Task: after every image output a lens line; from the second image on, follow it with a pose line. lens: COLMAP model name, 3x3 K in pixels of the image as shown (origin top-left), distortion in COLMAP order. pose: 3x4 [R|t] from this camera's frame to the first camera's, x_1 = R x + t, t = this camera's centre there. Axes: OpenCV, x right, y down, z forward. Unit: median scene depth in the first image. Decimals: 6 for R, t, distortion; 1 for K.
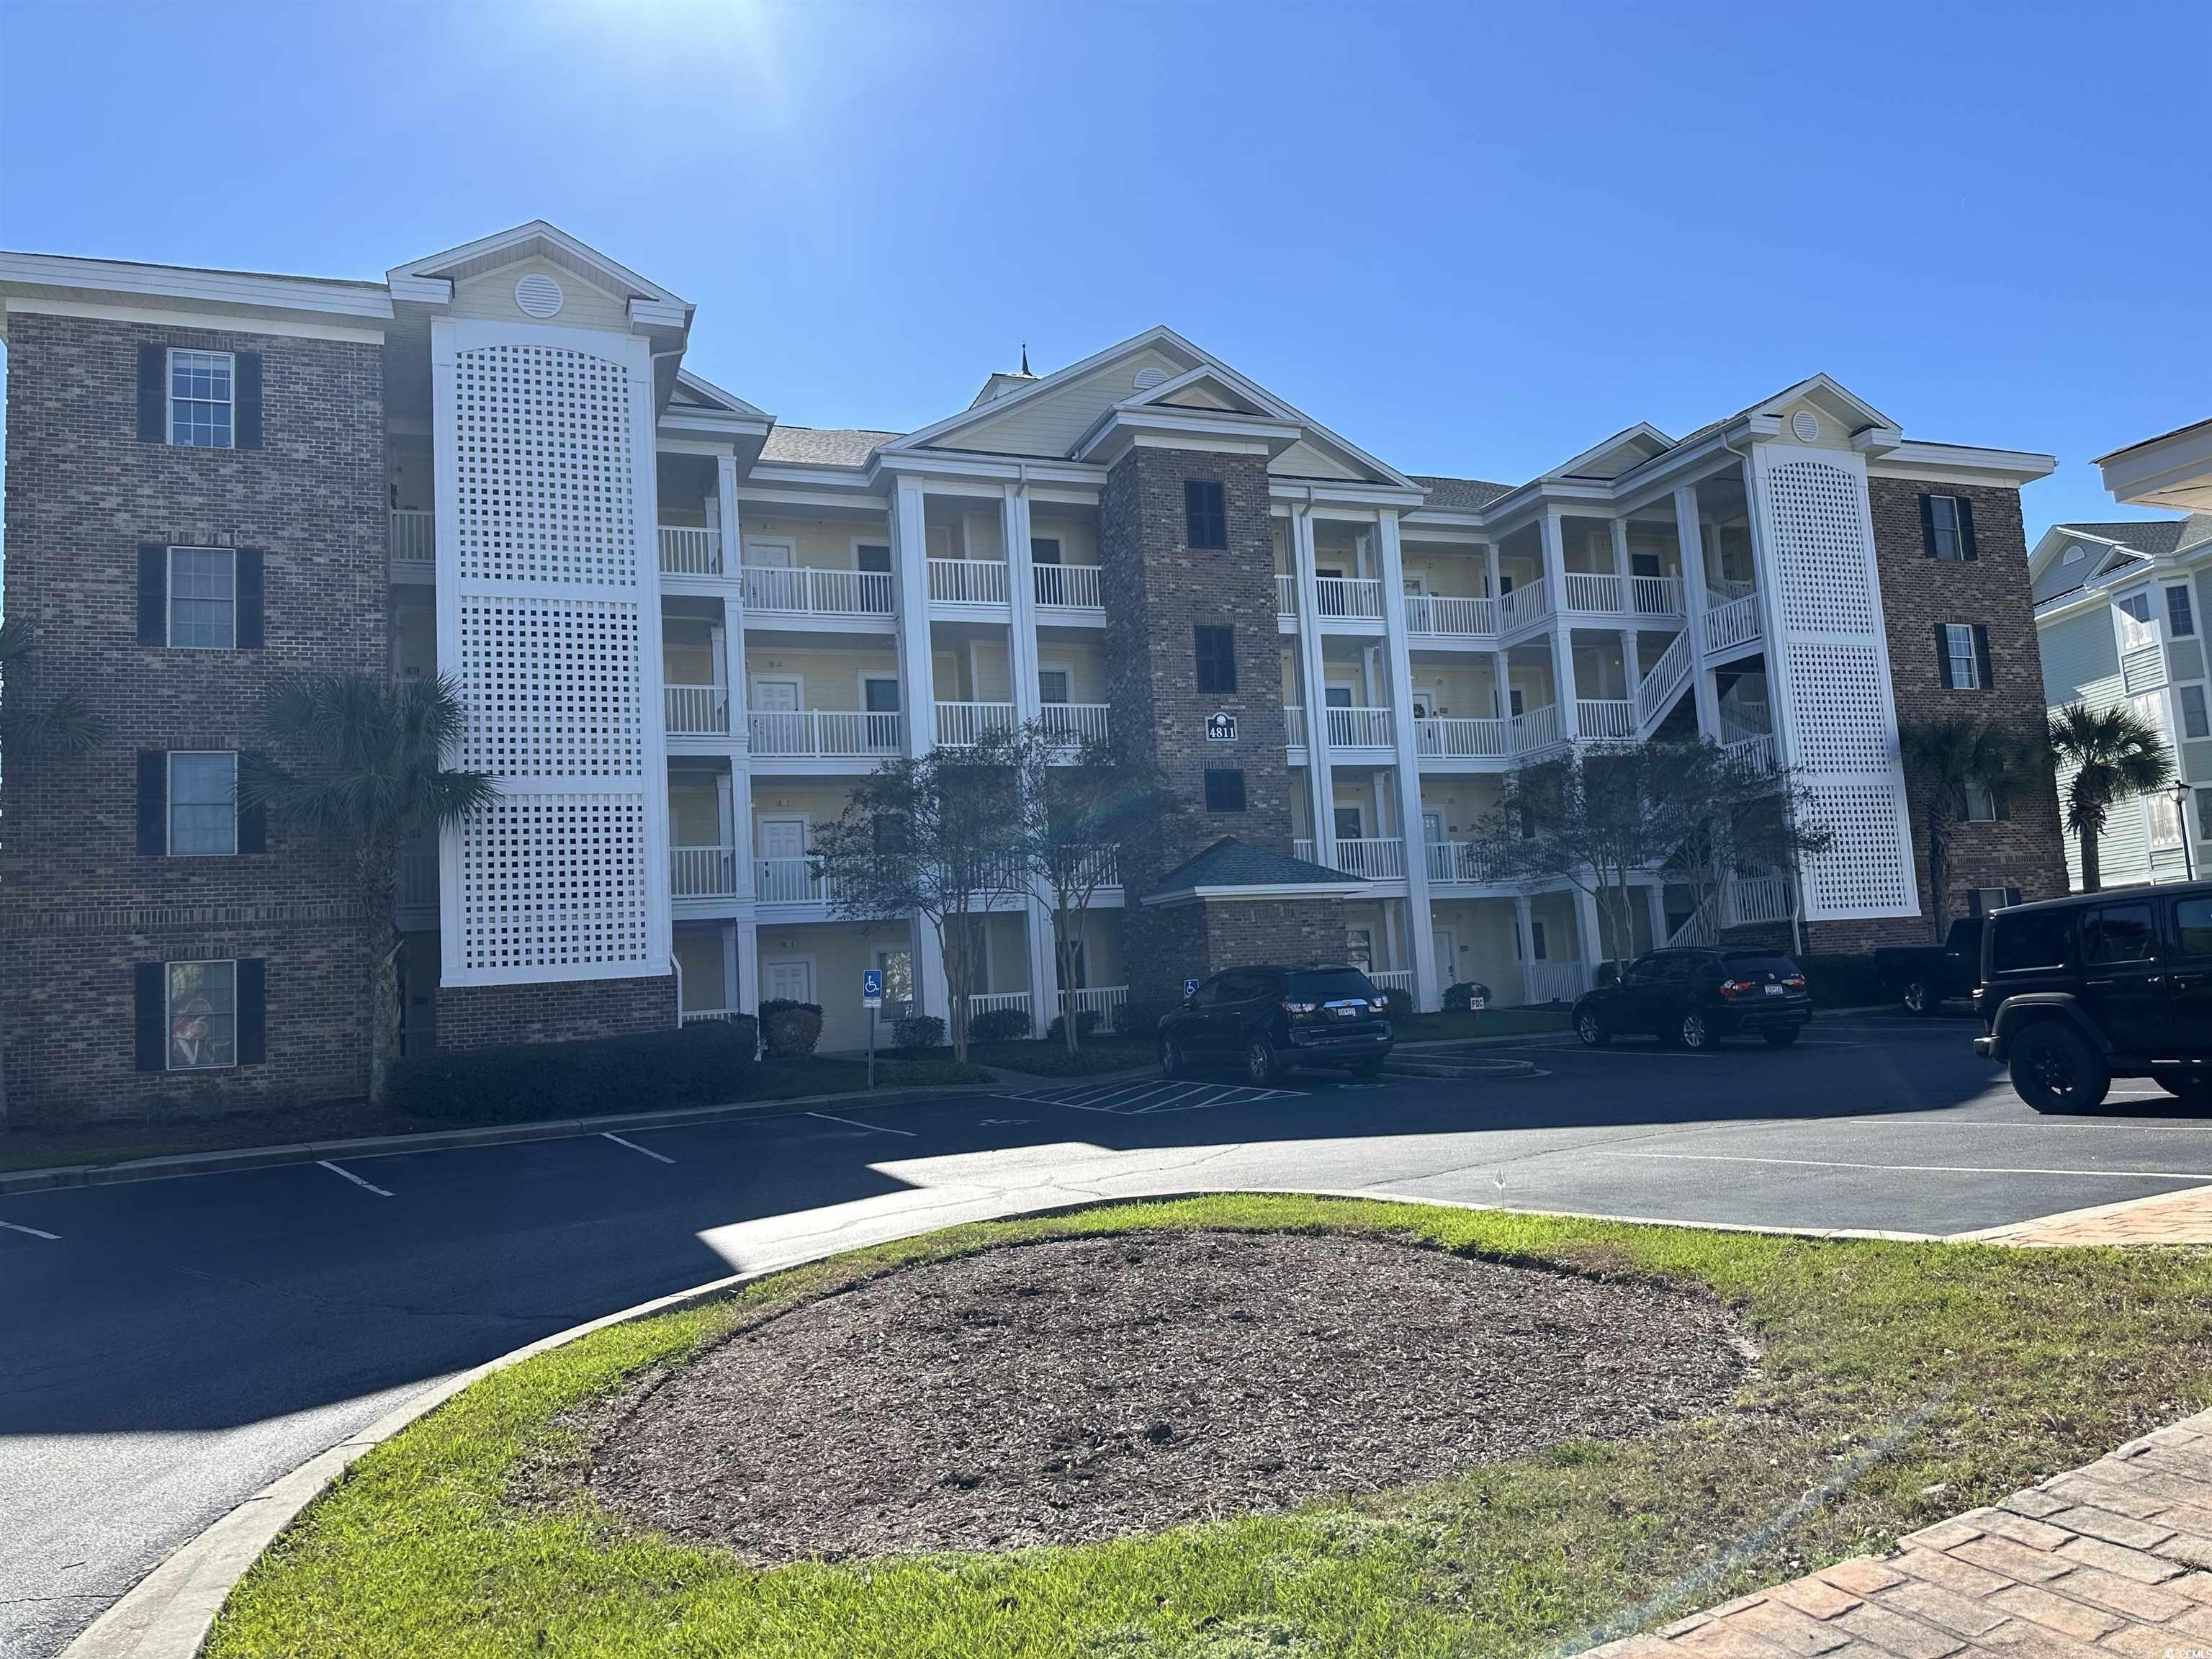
lens RADIAL K [[1568.2, 0, 1117.2], [0, 1568.2, 821.0], [0, 0, 1]] dist [0.058672, -0.074207]
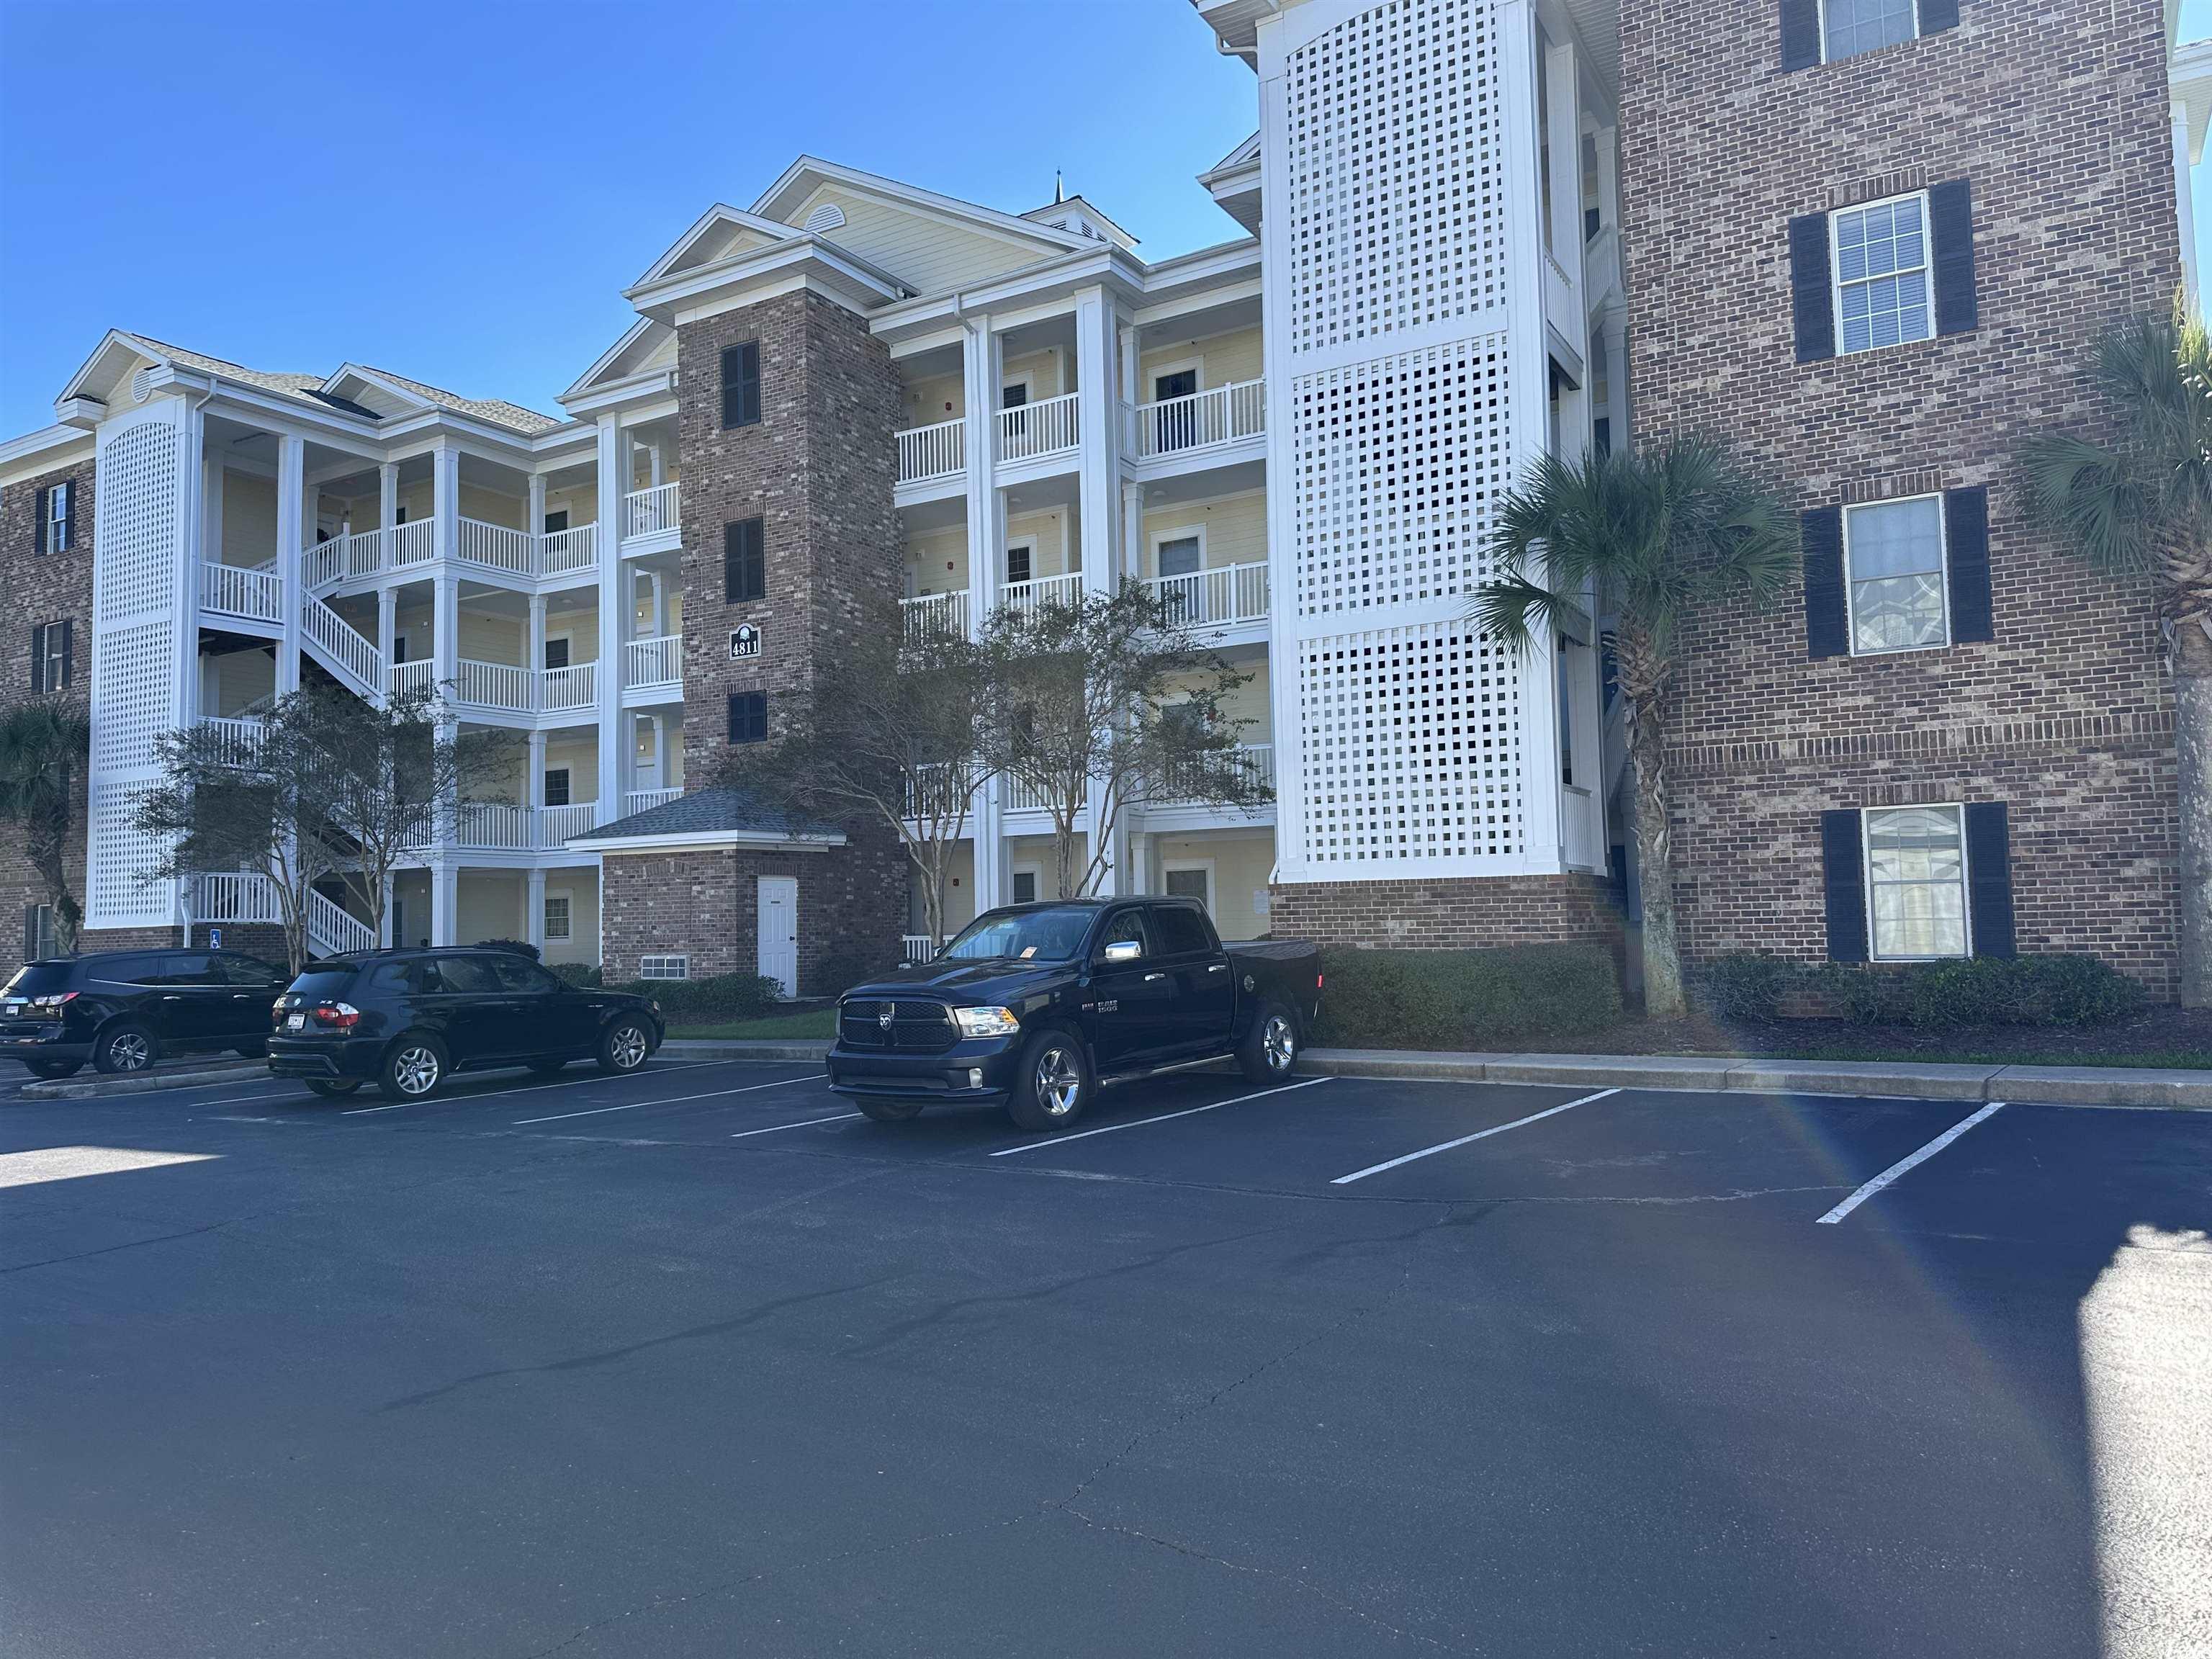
lens RADIAL K [[1568.2, 0, 1117.2], [0, 1568.2, 821.0], [0, 0, 1]] dist [0.058672, -0.074207]
pose [[0.615509, -0.007935, -0.788090, 0.836006], [0.078668, 0.995574, 0.051416, 0.008042], [0.784194, -0.093644, 0.613409, 0.619546]]
